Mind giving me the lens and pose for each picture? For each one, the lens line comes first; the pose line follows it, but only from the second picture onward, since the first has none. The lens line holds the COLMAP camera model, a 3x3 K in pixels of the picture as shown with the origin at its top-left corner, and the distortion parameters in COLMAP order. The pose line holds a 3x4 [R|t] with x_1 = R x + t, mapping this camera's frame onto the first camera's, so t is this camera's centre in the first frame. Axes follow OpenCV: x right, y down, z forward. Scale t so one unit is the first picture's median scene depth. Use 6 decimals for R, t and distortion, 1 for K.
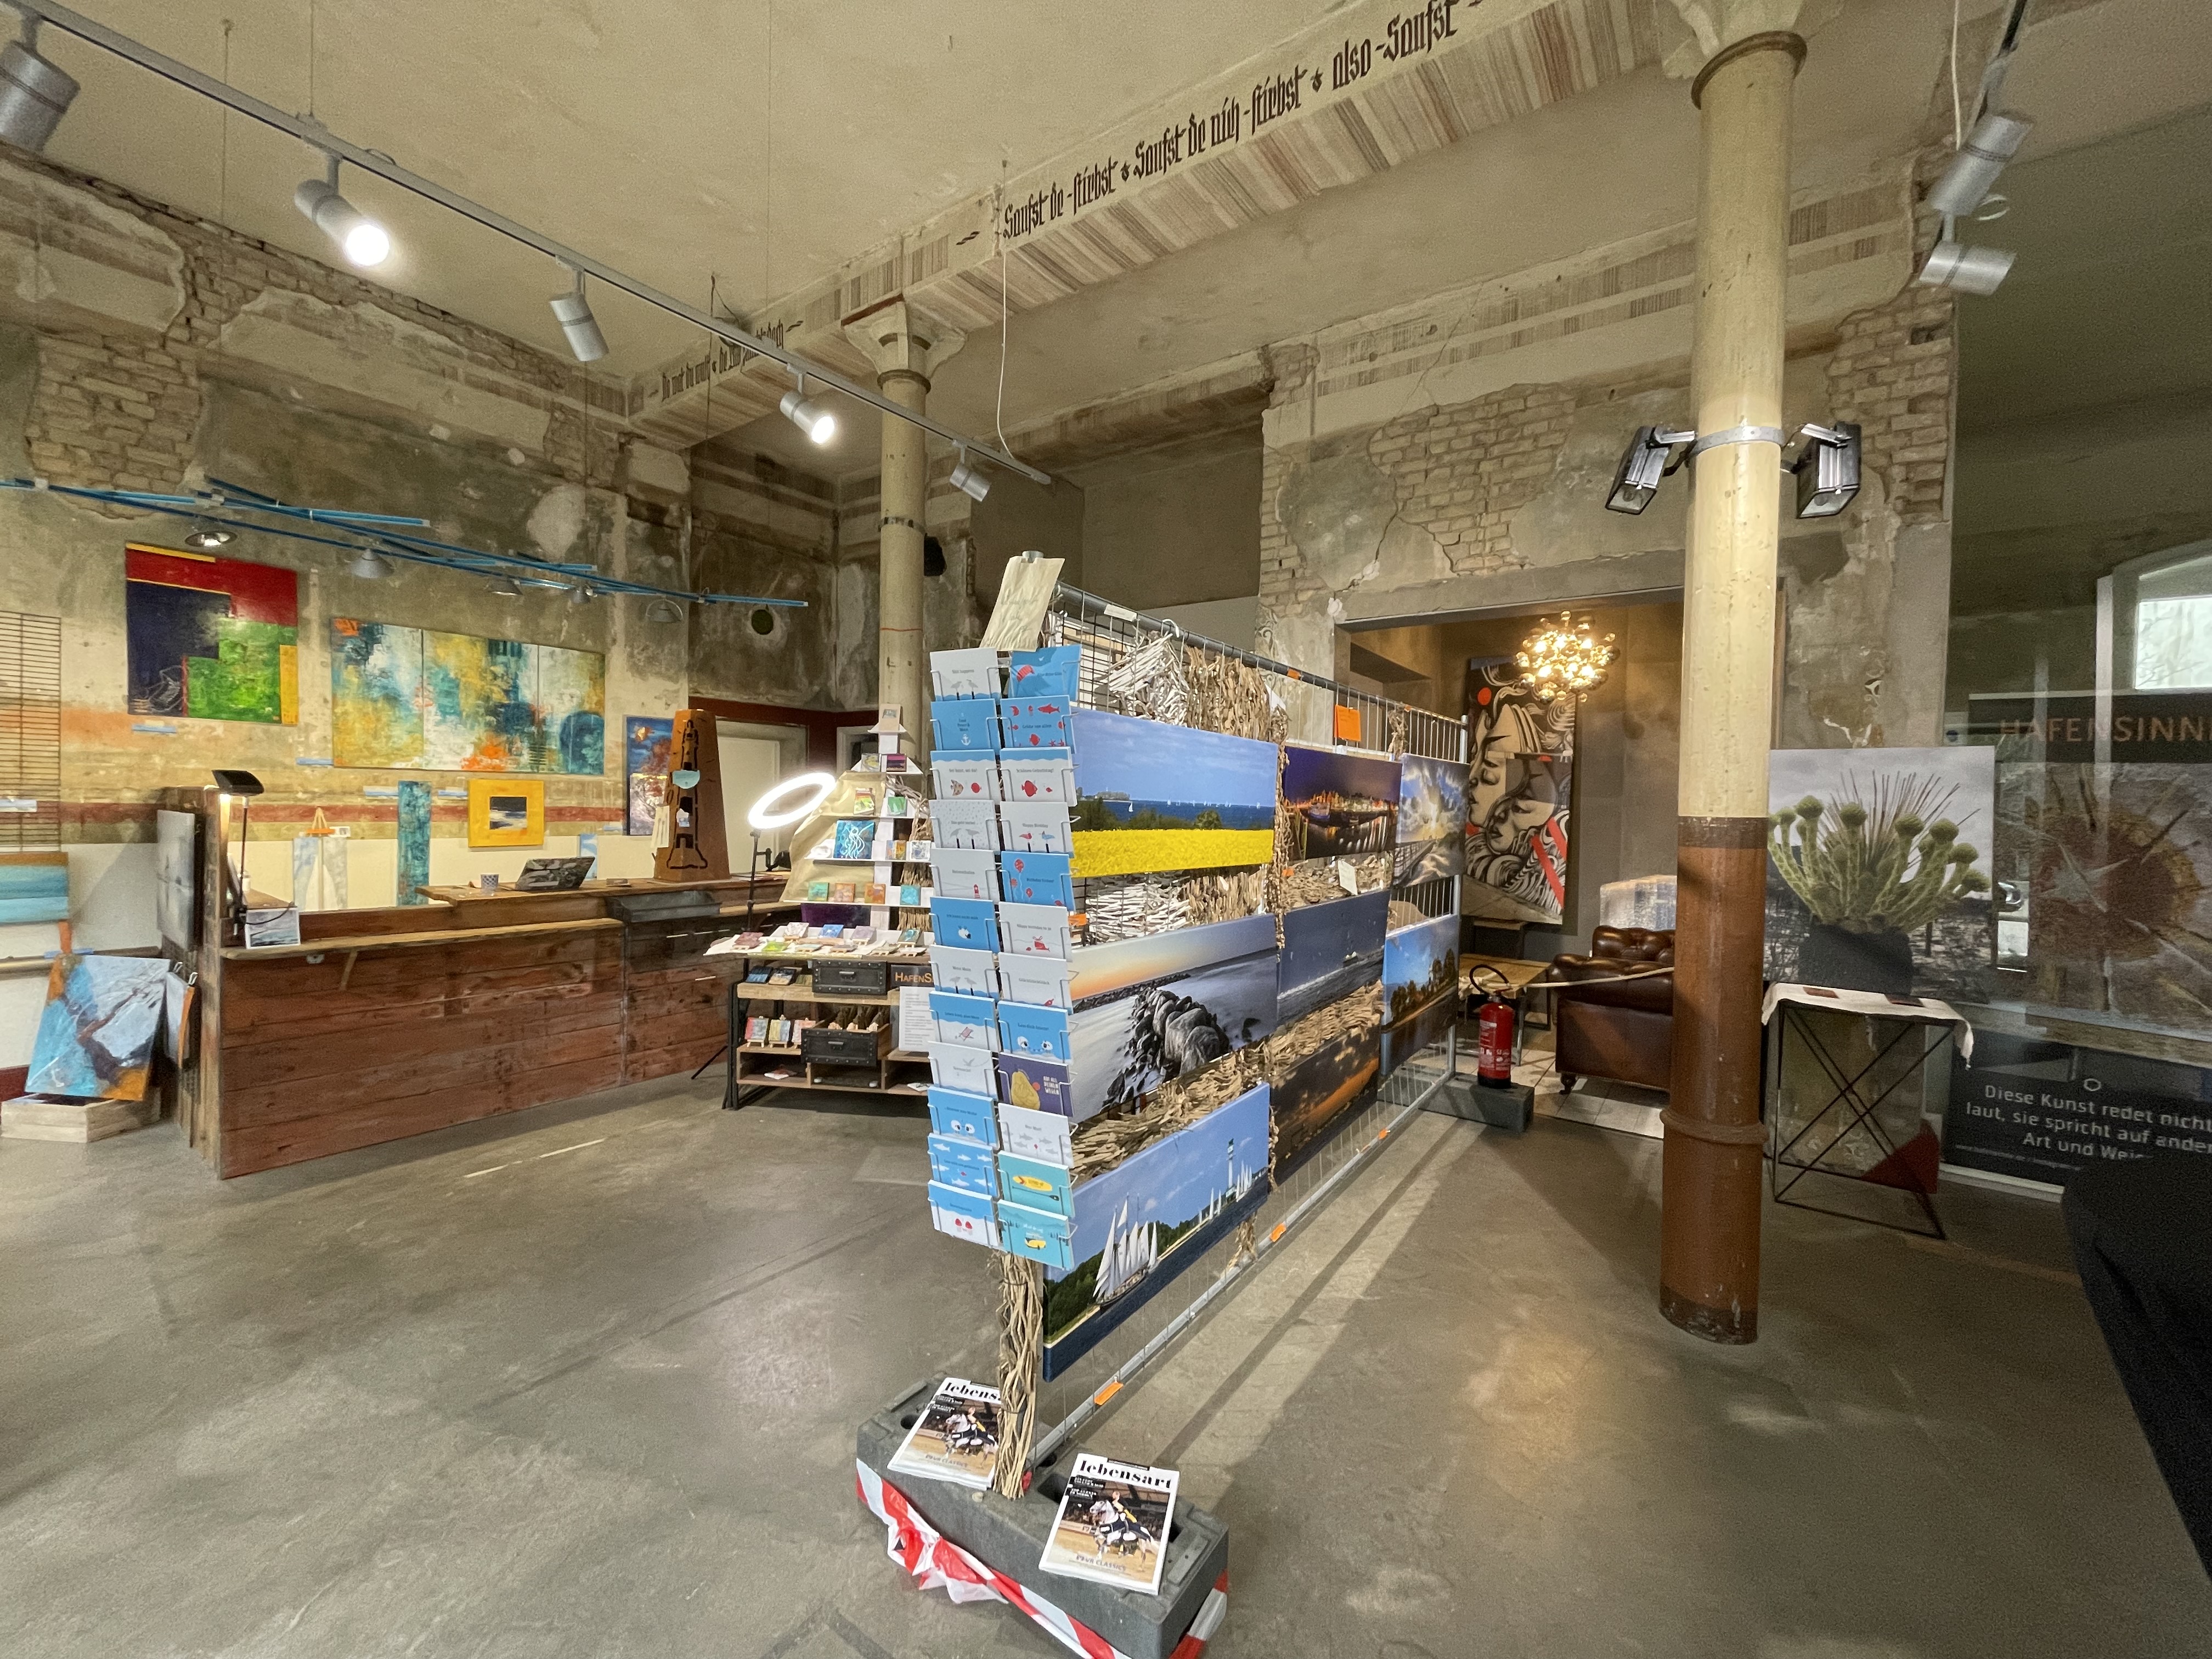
lens RADIAL K [[890.8, 0, 1105.5], [0, 890.8, 819.3], [0, 0, 1]] dist [-0.002449, -0.000379]
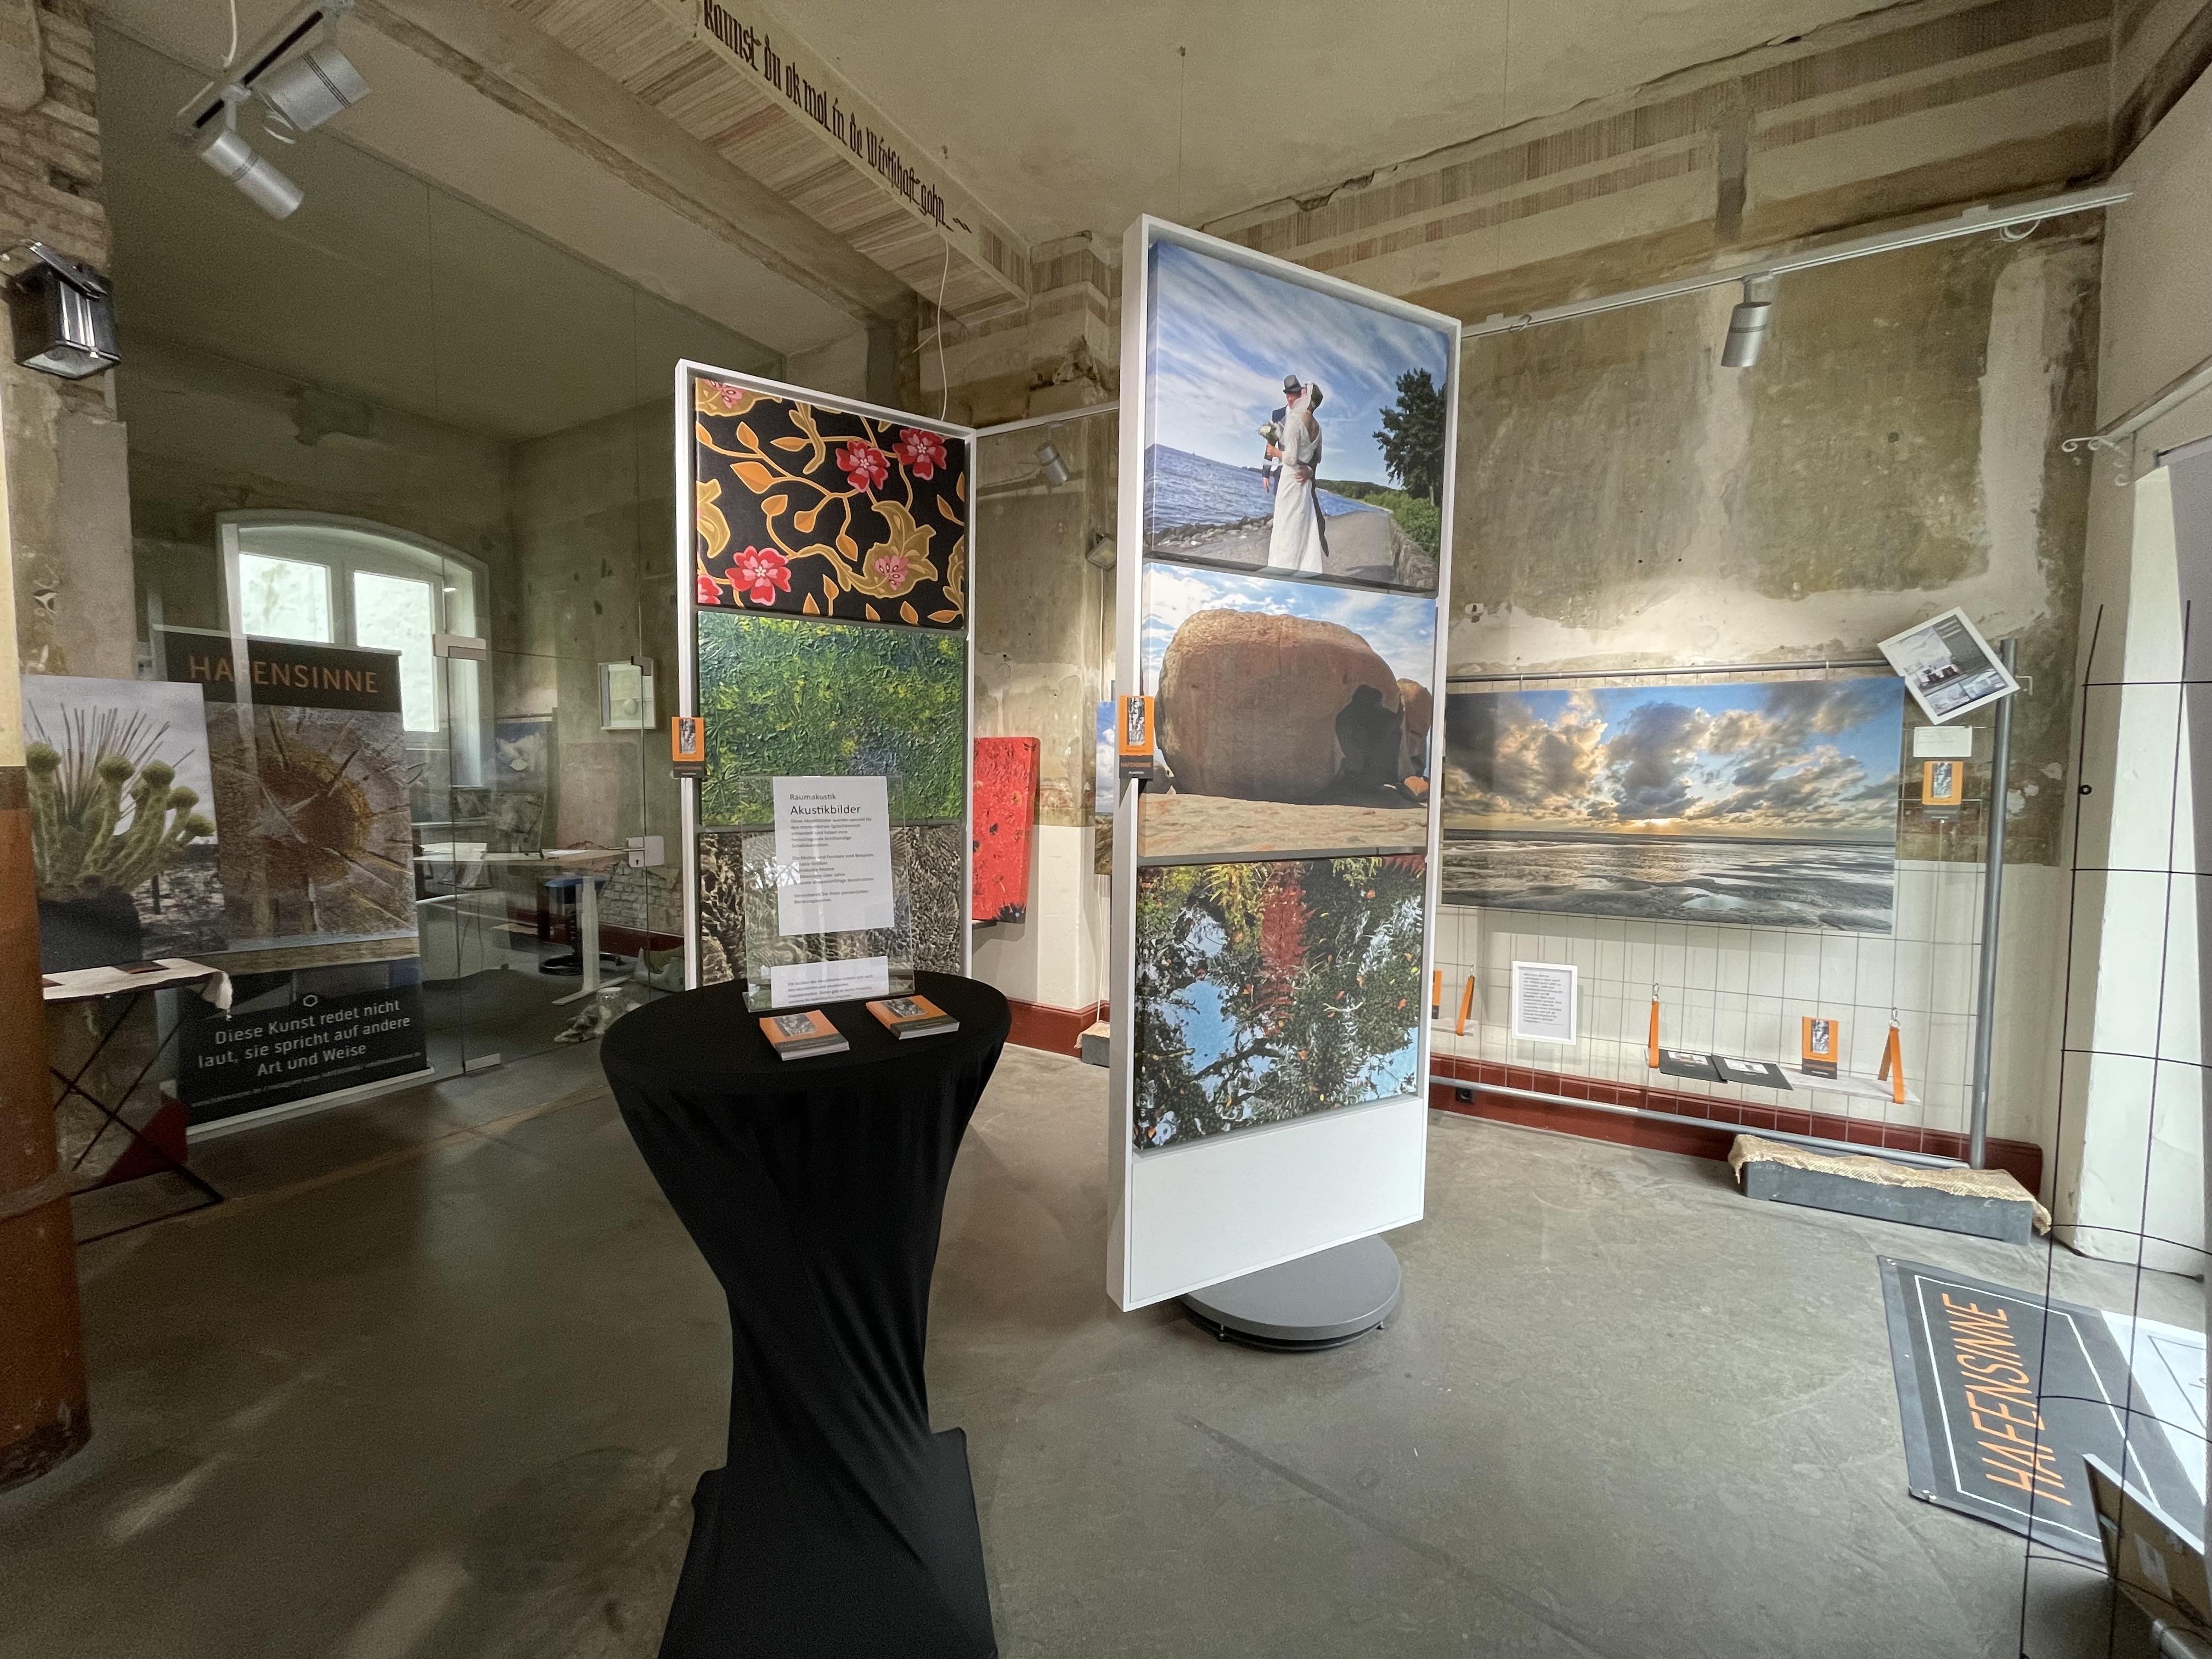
lens RADIAL K [[890.8, 0, 1107.2], [0, 890.8, 822.6], [0, 0, 1]] dist [-0.002449, -0.000379]
pose [[-0.104603, -0.086374, 0.990756, -0.064567], [0.007838, 0.996119, 0.087669, -0.009762], [-0.994483, 0.016936, -0.103520, 0.127721]]
